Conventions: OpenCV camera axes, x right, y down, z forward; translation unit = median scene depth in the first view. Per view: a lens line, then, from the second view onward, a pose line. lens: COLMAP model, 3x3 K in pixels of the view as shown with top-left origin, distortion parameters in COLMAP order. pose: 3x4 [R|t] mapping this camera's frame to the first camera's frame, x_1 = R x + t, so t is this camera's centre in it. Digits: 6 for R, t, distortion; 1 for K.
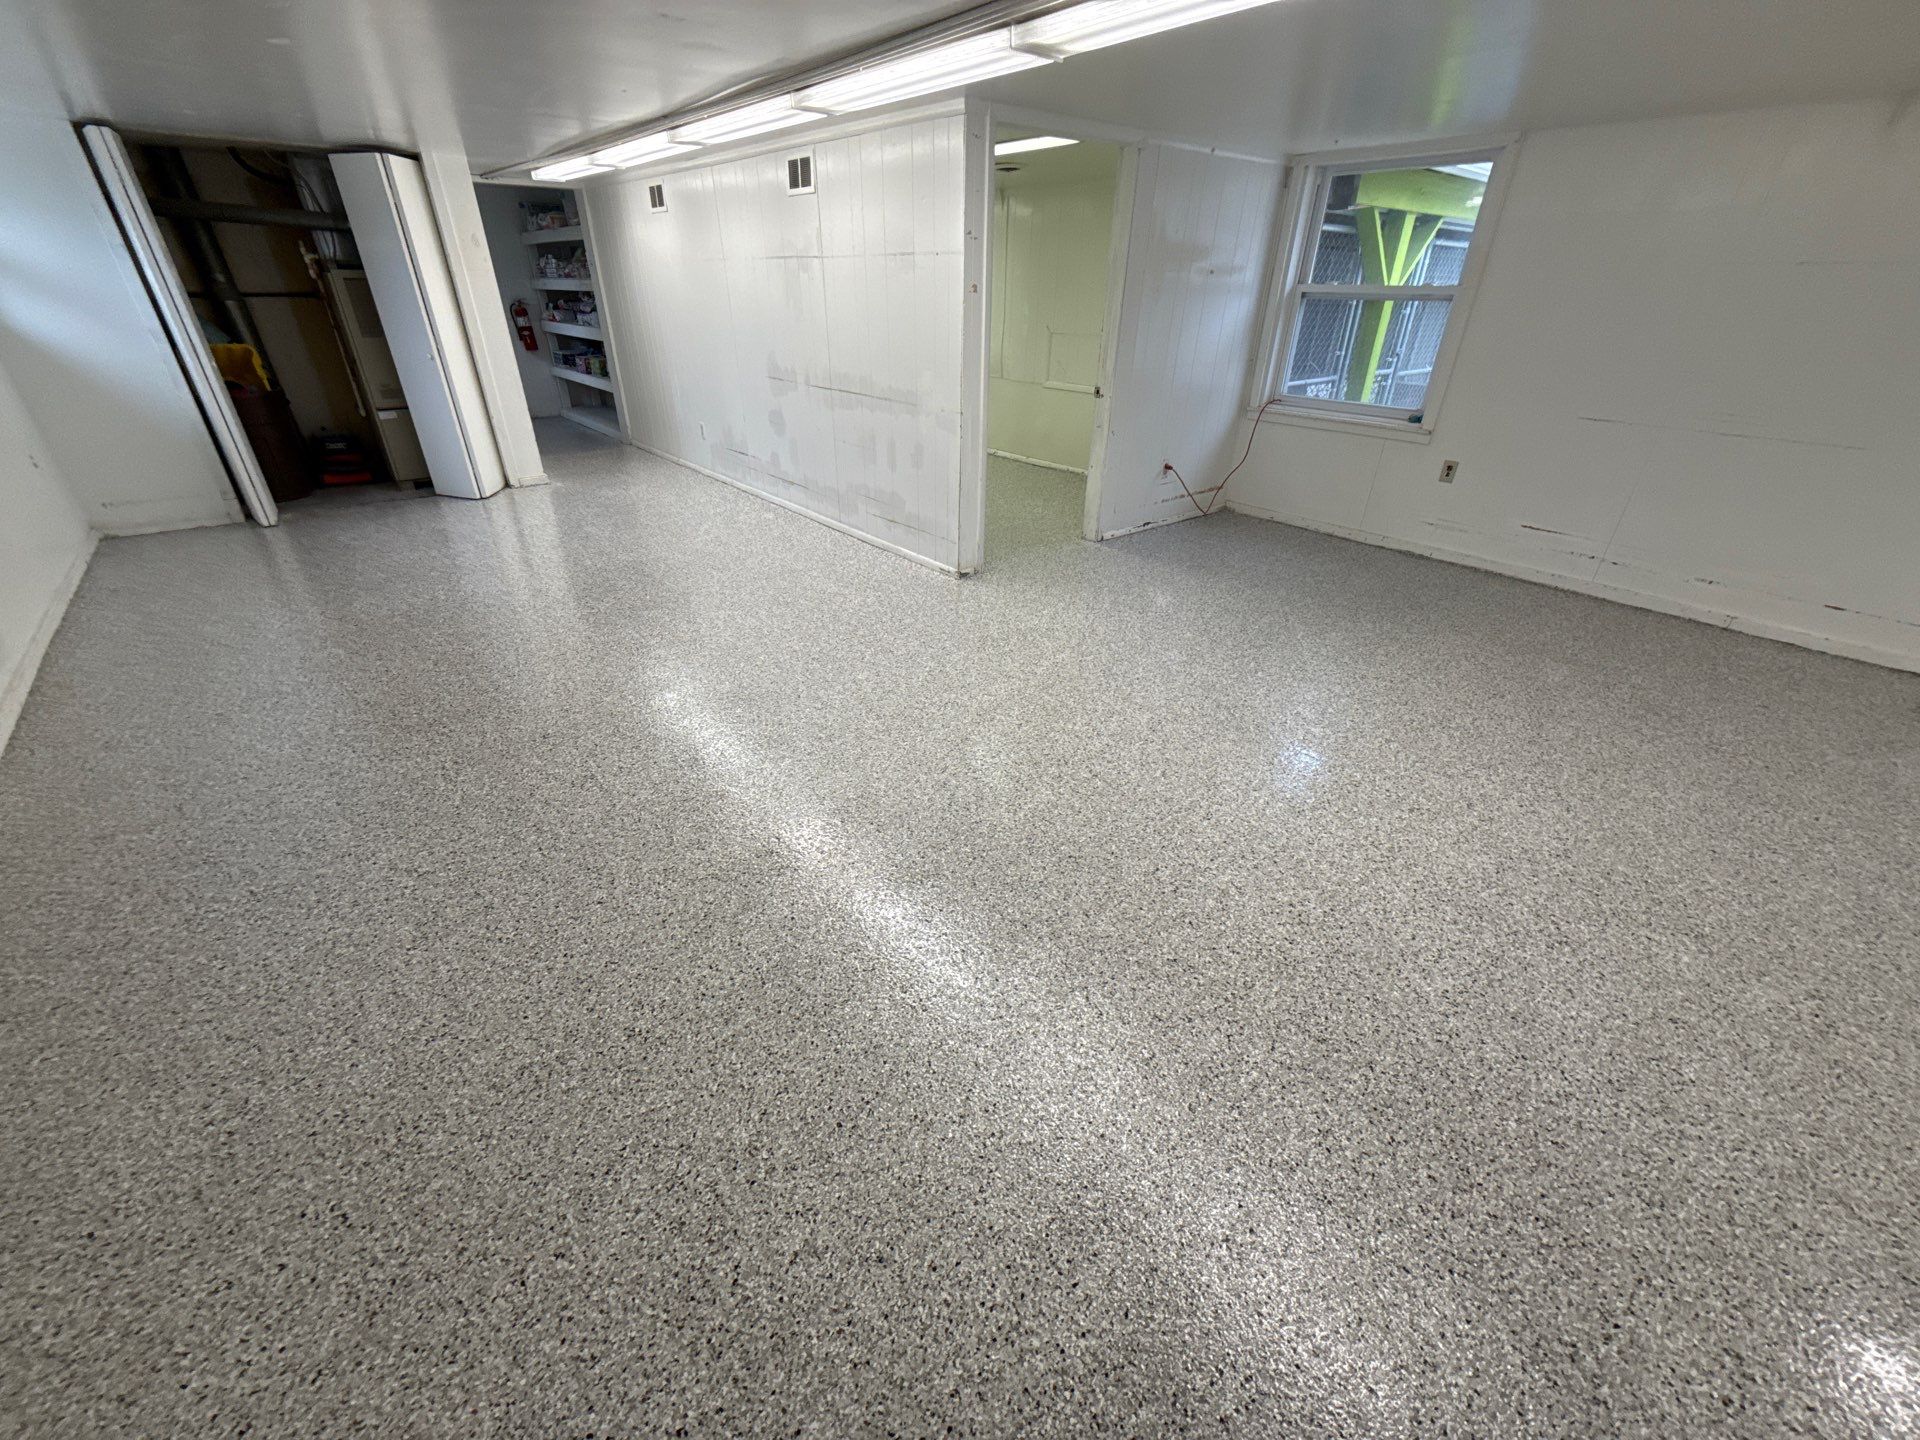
lens RADIAL K [[763.9, 0, 955.4], [0, 763.9, 718.9], [0, 0, 1]] dist [-0.000518, 0.000682]
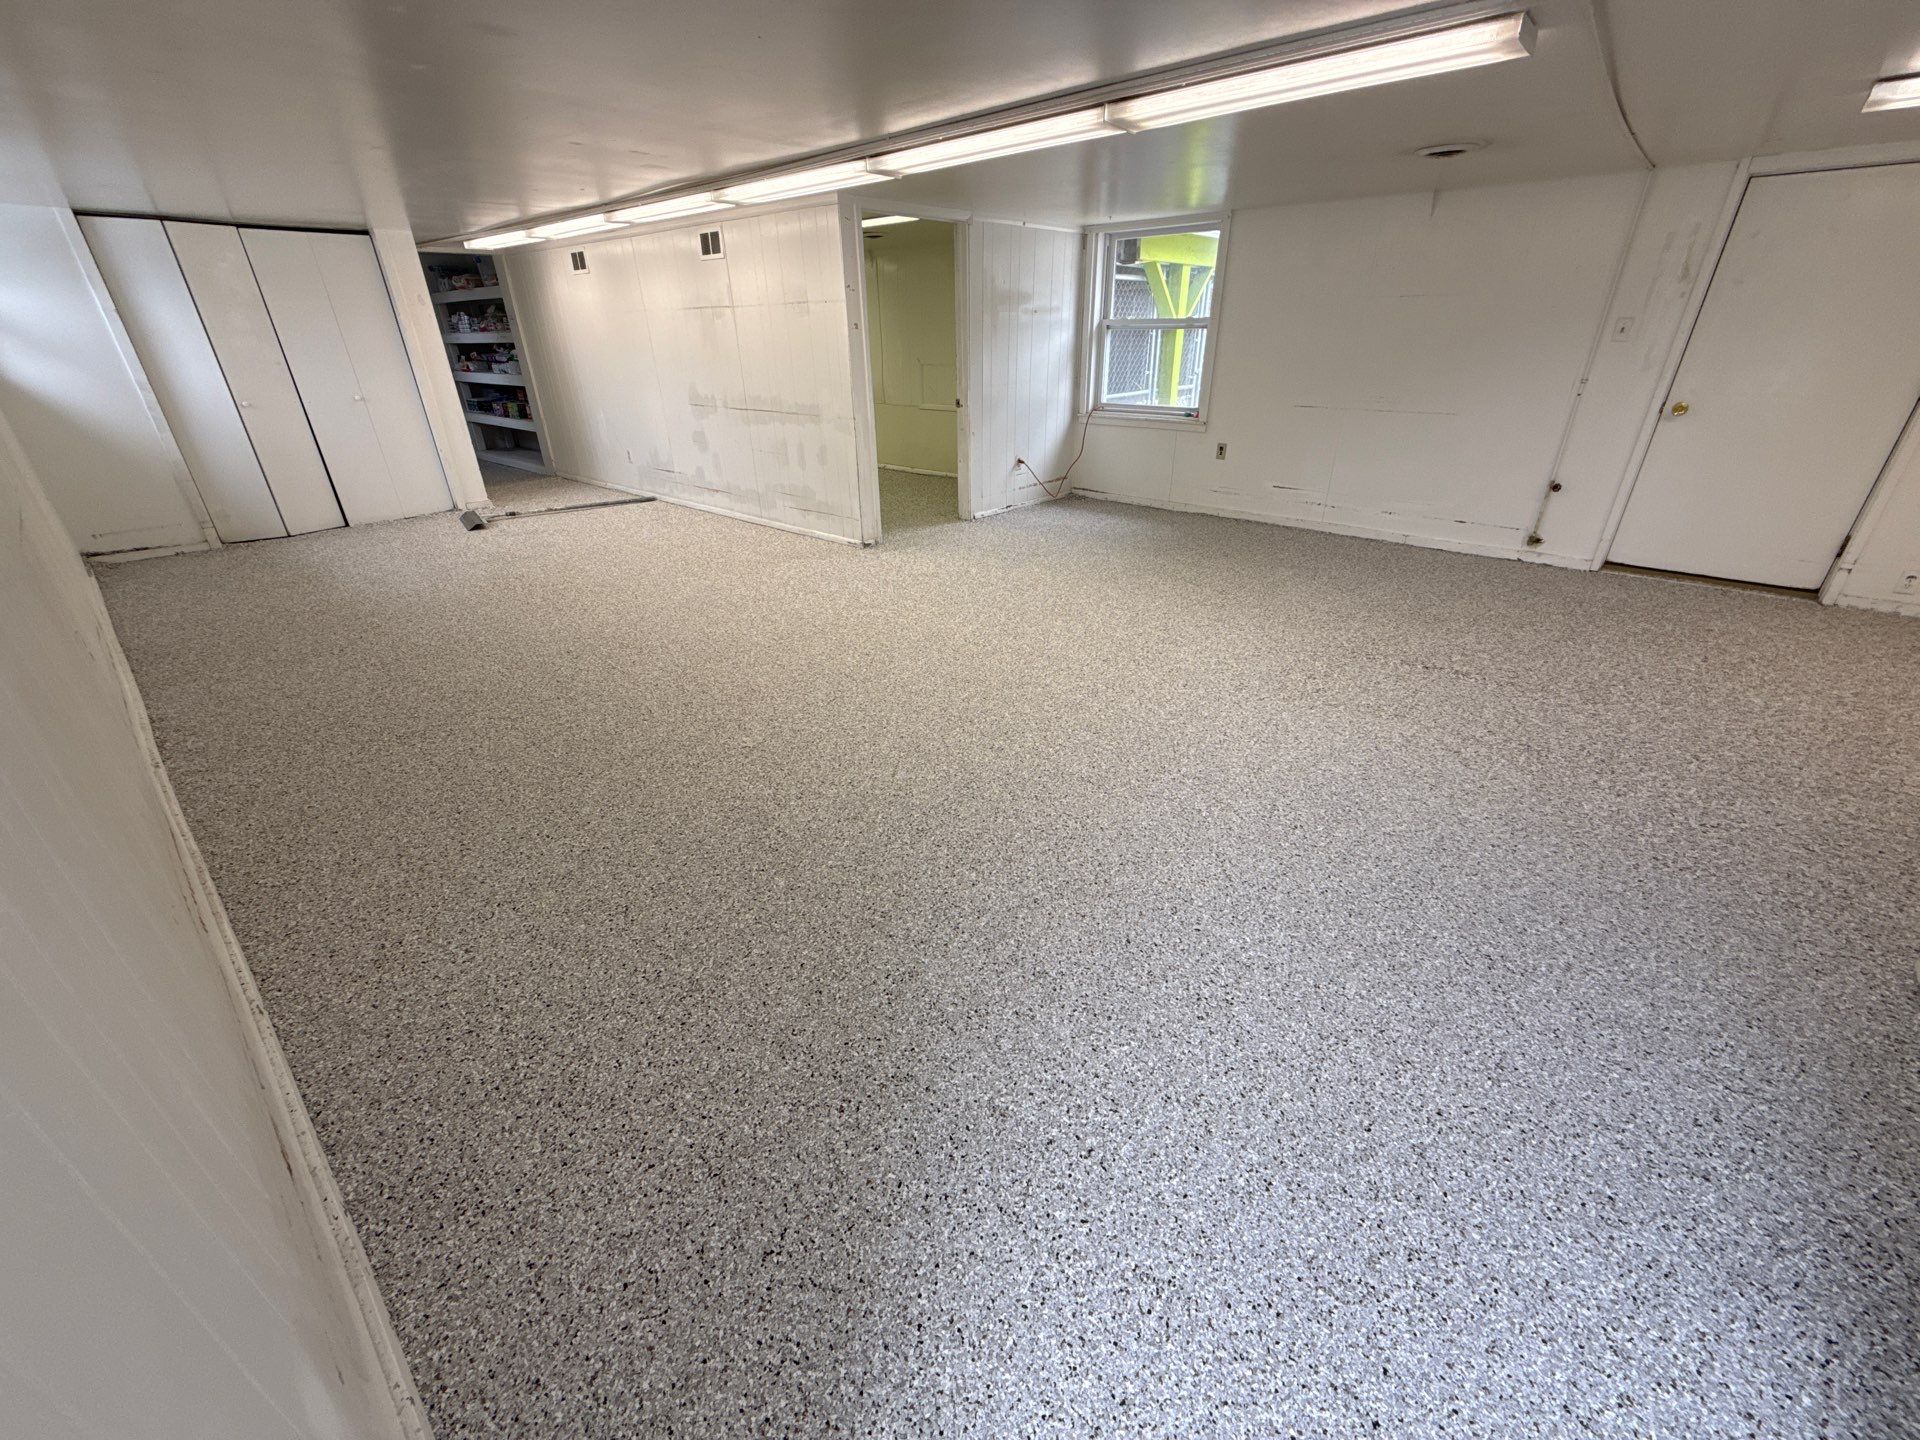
lens RADIAL K [[763.9, 0, 965.3], [0, 763.9, 718.3], [0, 0, 1]] dist [-0.000518, 0.000682]
pose [[0.988062, -0.089215, 0.125598, -0.011795], [0.095369, 0.994475, -0.043858, 0.156432], [-0.120991, 0.055312, 0.991111, -0.248293]]
